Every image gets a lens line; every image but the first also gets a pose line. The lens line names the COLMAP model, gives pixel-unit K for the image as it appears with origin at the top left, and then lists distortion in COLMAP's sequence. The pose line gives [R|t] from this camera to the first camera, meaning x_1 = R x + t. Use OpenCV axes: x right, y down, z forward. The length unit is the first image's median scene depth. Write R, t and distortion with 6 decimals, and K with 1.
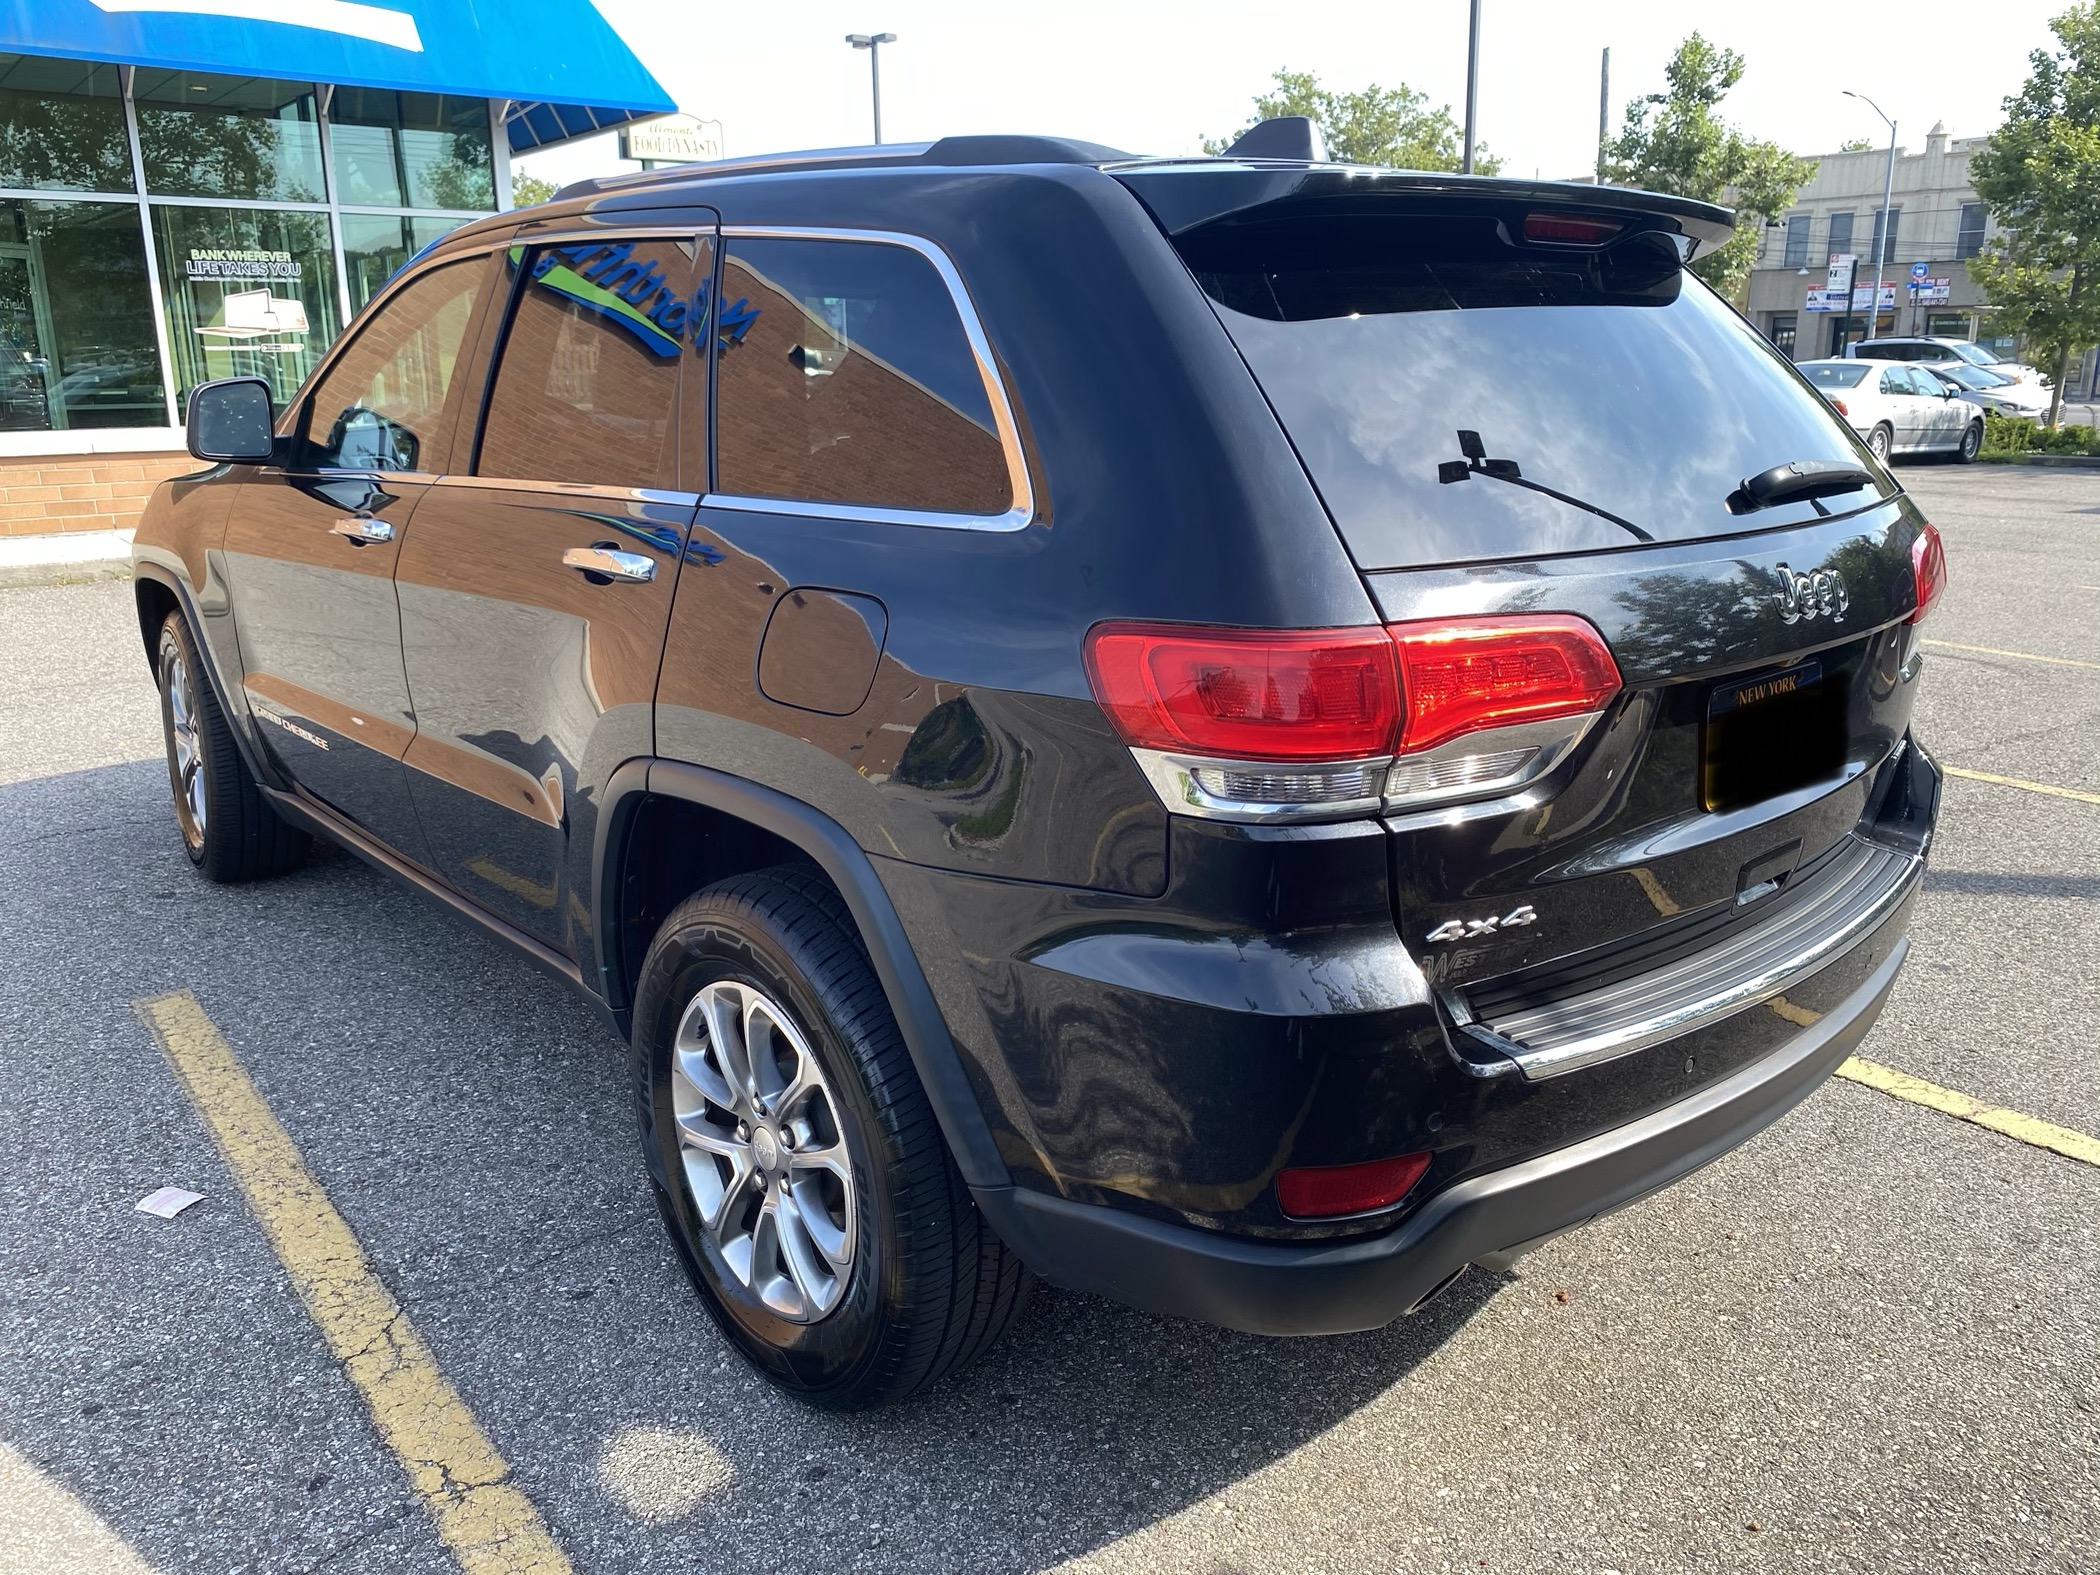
lens RADIAL K [[1626.3, 0, 1050.0], [0, 1626.3, 787.5], [0, 0, 1]] dist [-0.001771, 0.003227]
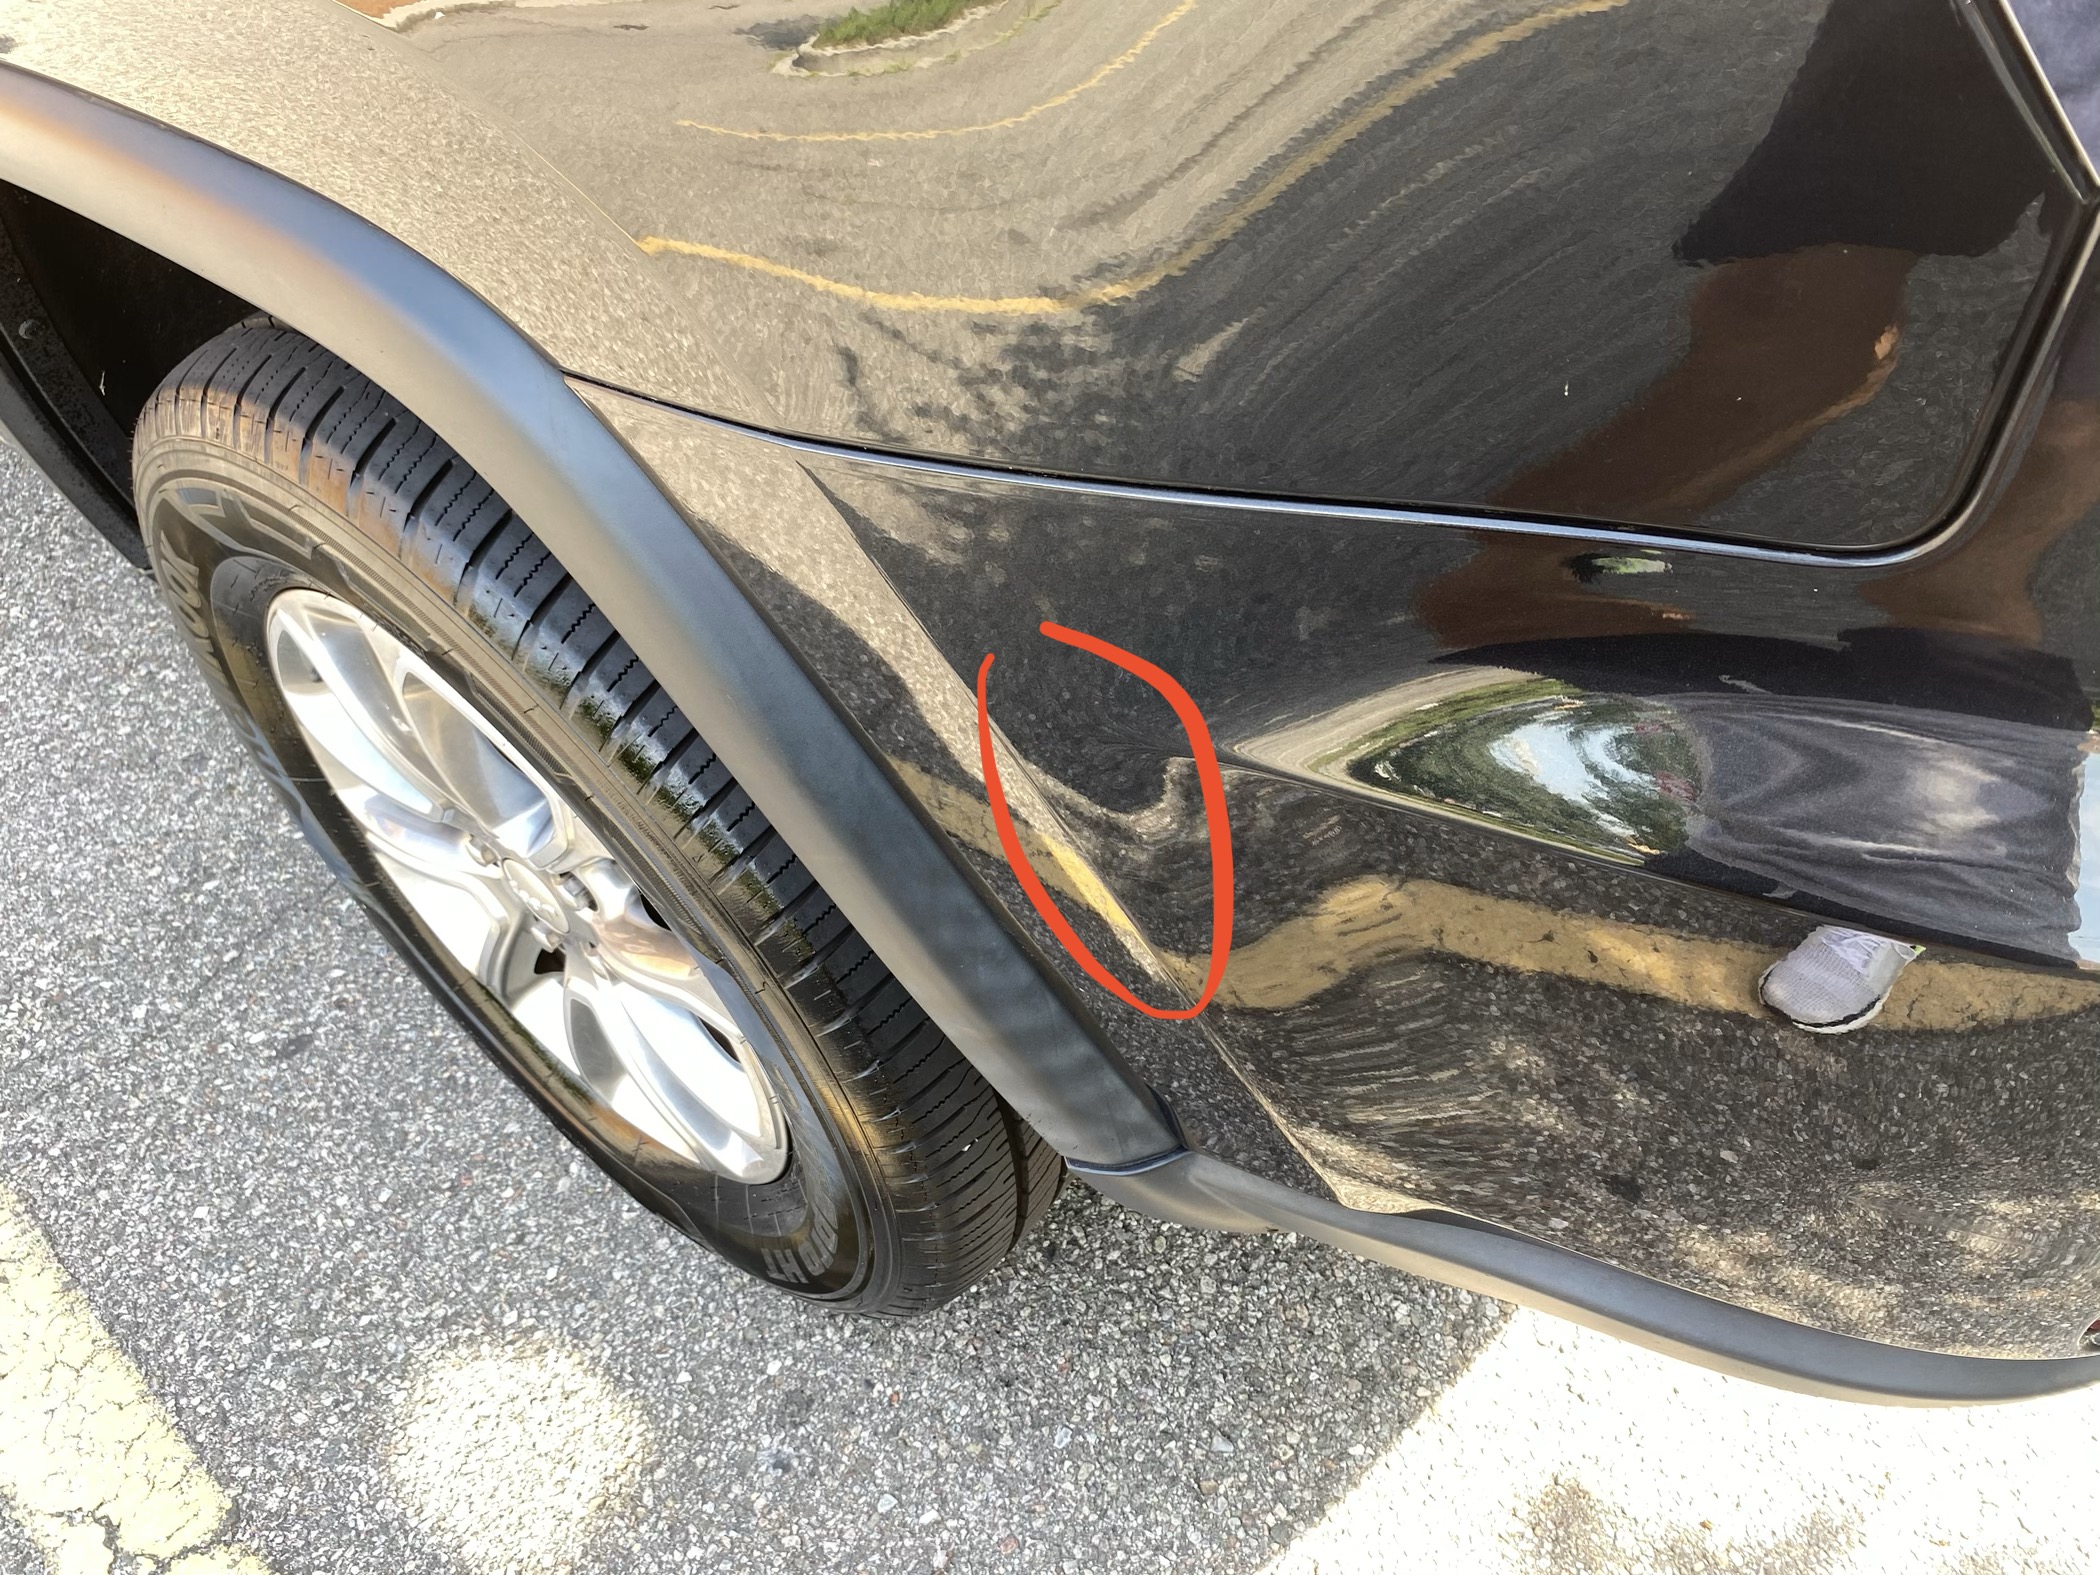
lens RADIAL K [[1626.3, 0, 1050.0], [0, 1626.3, 787.5], [0, 0, 1]] dist [-0.001771, 0.003227]
pose [[0.983120, -0.174997, 0.053402, -0.048966], [0.122719, 0.847180, 0.516939, -0.027136], [-0.135704, -0.501659, 0.854355, 0.591936]]
